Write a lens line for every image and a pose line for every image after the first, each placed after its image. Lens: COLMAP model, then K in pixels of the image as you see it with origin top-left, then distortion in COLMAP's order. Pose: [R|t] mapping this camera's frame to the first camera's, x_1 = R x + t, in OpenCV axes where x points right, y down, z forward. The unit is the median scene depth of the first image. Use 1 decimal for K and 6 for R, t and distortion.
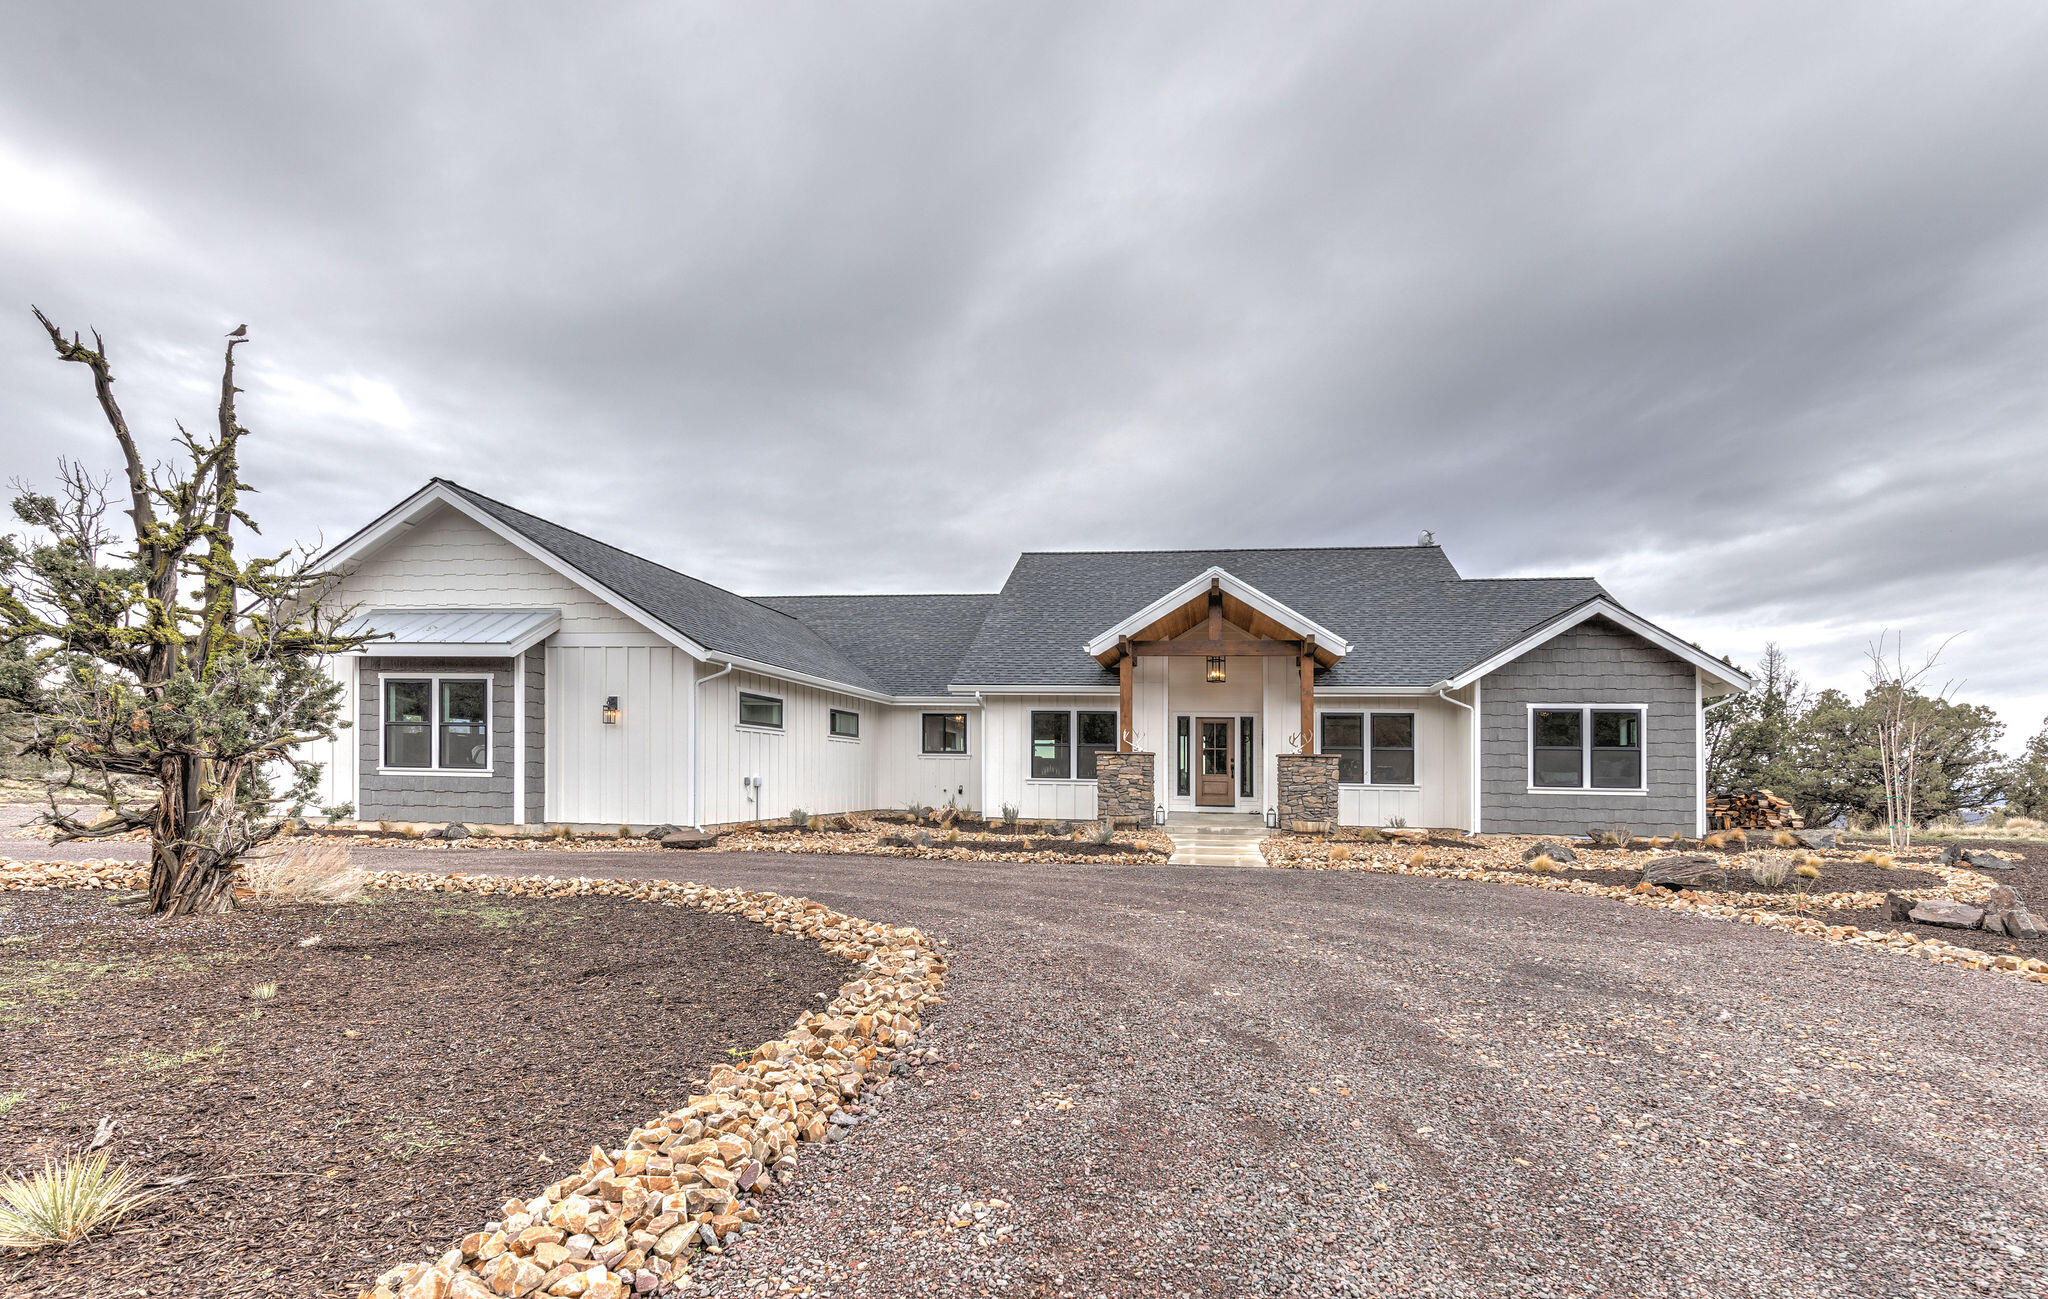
lens RADIAL K [[991.8, 0, 1027.1], [0, 991.8, 708.9], [0, 0, 1]] dist [-0.001271, -0.000103]
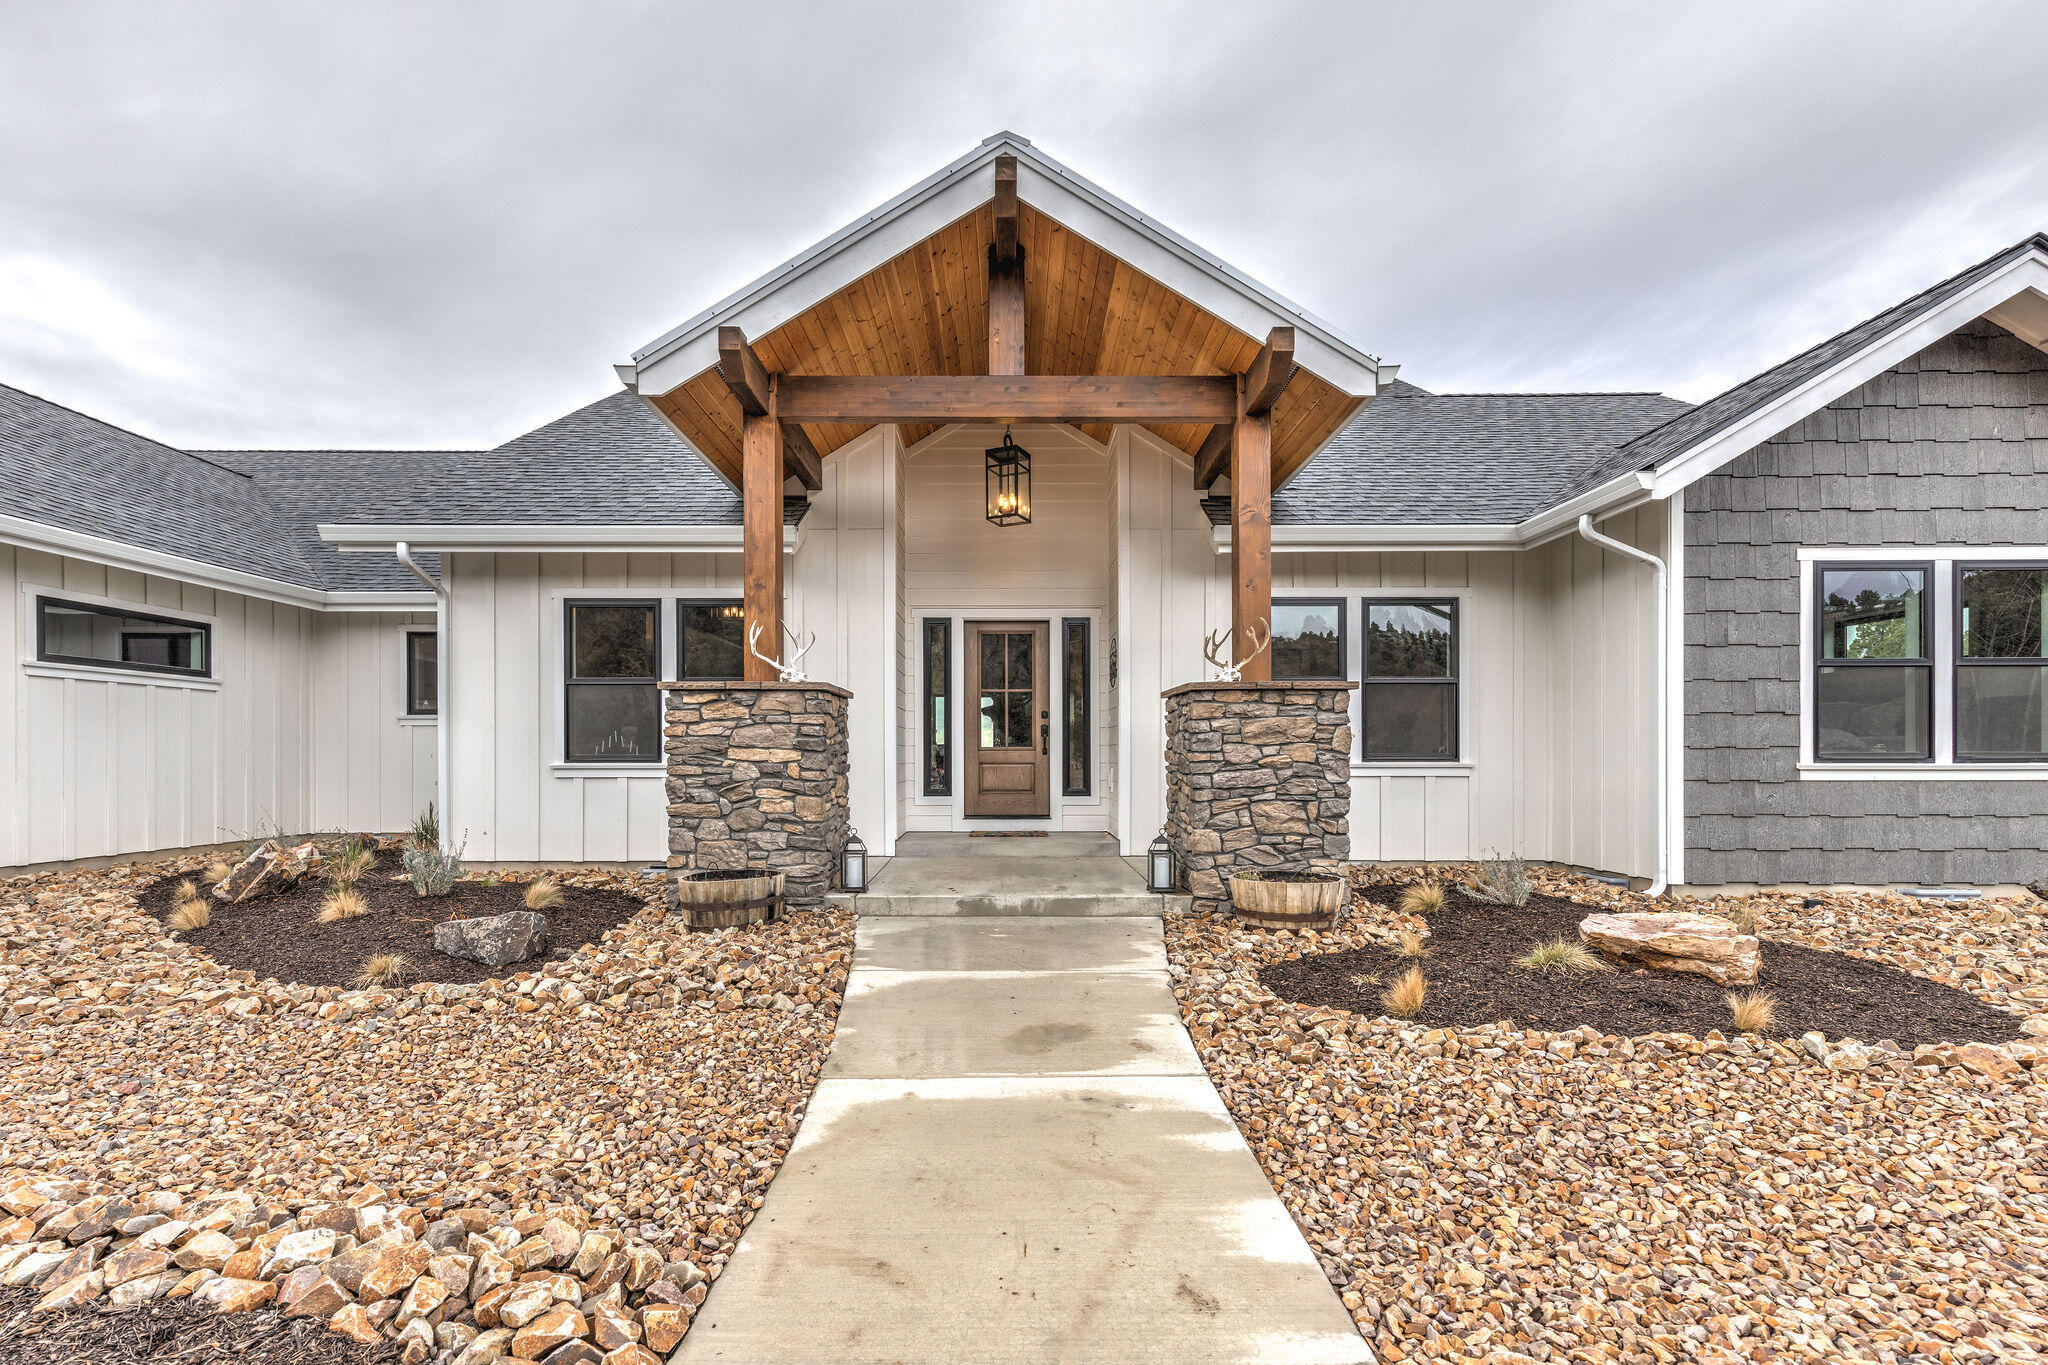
lens RADIAL K [[968.9, 0, 1020.2], [0, 968.9, 745.9], [0, 0, 1]] dist [0.002410, 0.000307]
pose [[0.979977, -0.015814, 0.198483, 0.129190], [0.004229, 0.998269, 0.058654, 0.047772], [-0.199067, -0.056640, 0.978348, 0.680743]]
